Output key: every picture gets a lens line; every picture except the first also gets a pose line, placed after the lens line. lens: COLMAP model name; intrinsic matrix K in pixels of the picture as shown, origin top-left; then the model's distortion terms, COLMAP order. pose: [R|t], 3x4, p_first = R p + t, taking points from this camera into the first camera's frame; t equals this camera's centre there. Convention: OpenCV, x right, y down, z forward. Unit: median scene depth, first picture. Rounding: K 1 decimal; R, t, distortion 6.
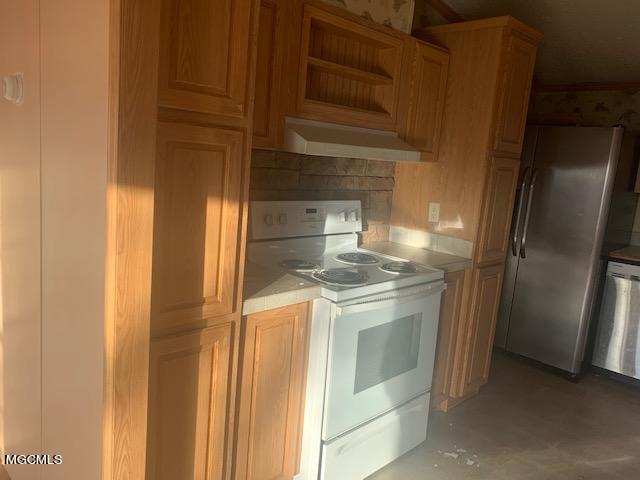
lens RADIAL K [[486.3, 0, 320.0], [0, 486.3, 240.0], [0, 0, 1]] dist [0.035929, -0.046038]
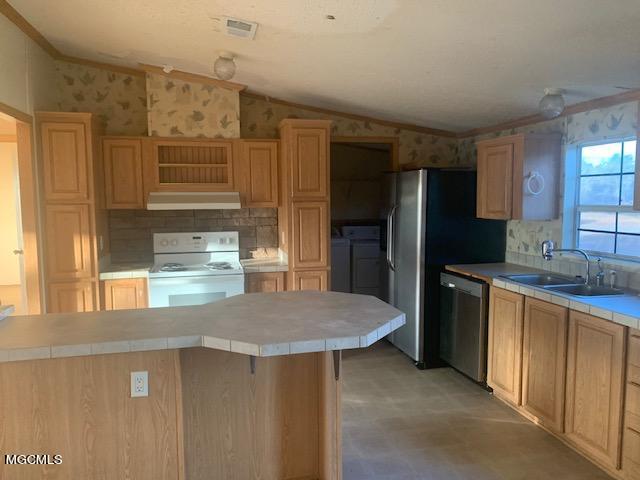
lens RADIAL K [[493.0, 0, 320.6], [0, 493.0, 243.9], [0, 0, 1]] dist [0.070991, -0.108376]
pose [[0.854671, -0.029891, -0.518308, 1.361339], [-0.015435, 0.996437, -0.082917, 0.111268], [0.518940, 0.078867, 0.851165, -0.355547]]
